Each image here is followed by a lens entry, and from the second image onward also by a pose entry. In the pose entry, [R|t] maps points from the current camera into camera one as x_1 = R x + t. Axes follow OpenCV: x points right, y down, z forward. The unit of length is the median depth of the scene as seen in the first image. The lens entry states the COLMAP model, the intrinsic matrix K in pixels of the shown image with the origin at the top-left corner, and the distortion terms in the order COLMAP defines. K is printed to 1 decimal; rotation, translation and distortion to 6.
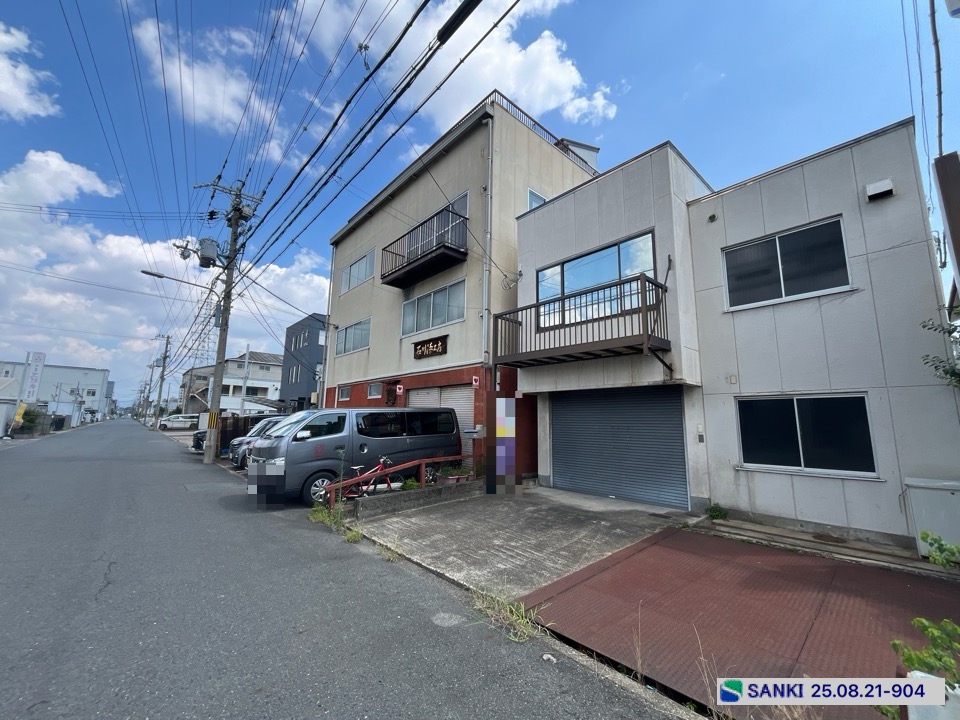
lens RADIAL K [[390.5, 0, 476.4], [0, 390.5, 360.7], [0, 0, 1]] dist [-0.002350, 0.000133]
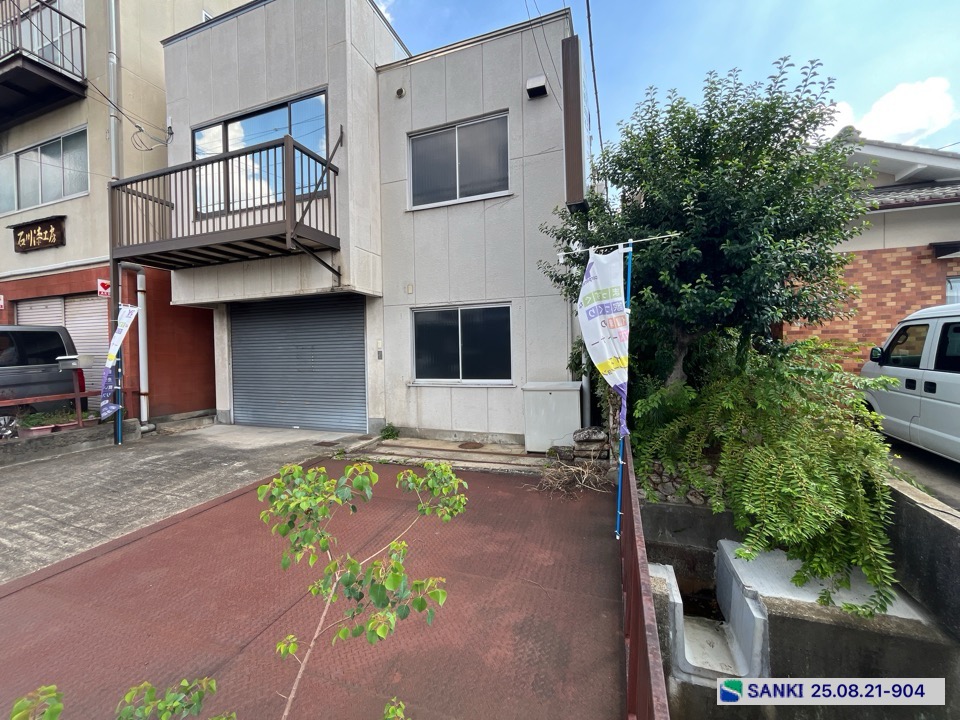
lens RADIAL K [[390.5, 0, 476.9], [0, 390.5, 361.5], [0, 0, 1]] dist [-0.002350, 0.000133]
pose [[0.878713, -0.041181, 0.475571, 0.342496], [-0.045273, 0.984591, 0.168909, 0.051308], [-0.475198, -0.169953, 0.863309, 0.113186]]
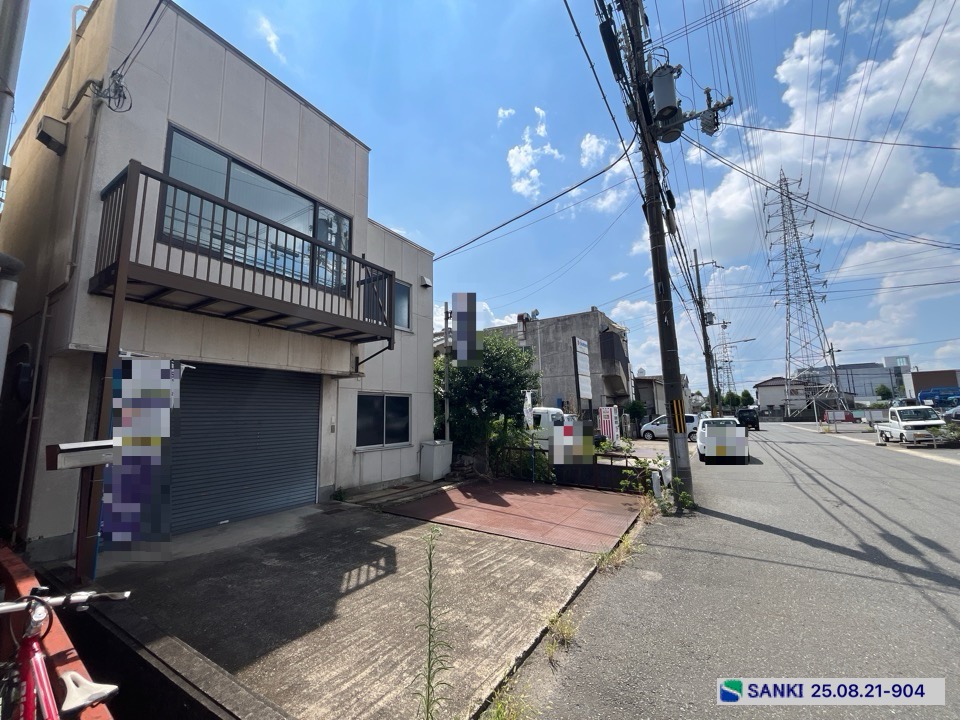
lens RADIAL K [[390.5, 0, 477.2], [0, 390.5, 360.3], [0, 0, 1]] dist [-0.002350, 0.000133]
pose [[-0.281985, 0.121992, 0.951631, -0.555436], [-0.138333, 0.976349, -0.166151, 0.139488], [-0.949394, -0.178494, -0.258441, 0.933551]]
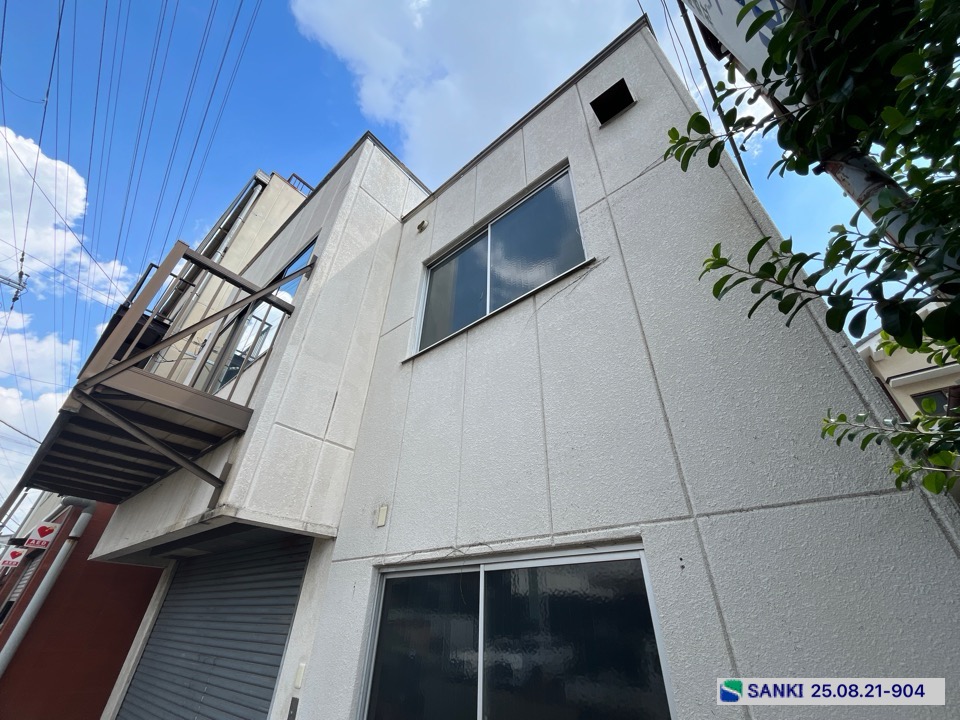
lens RADIAL K [[390.5, 0, 477.6], [0, 390.5, 359.8], [0, 0, 1]] dist [-0.002350, 0.000133]
pose [[0.990687, 0.086413, 0.105228, 0.666827], [-0.033123, 0.902543, -0.429323, 0.068367], [-0.132072, 0.421839, 0.897000, 0.565404]]
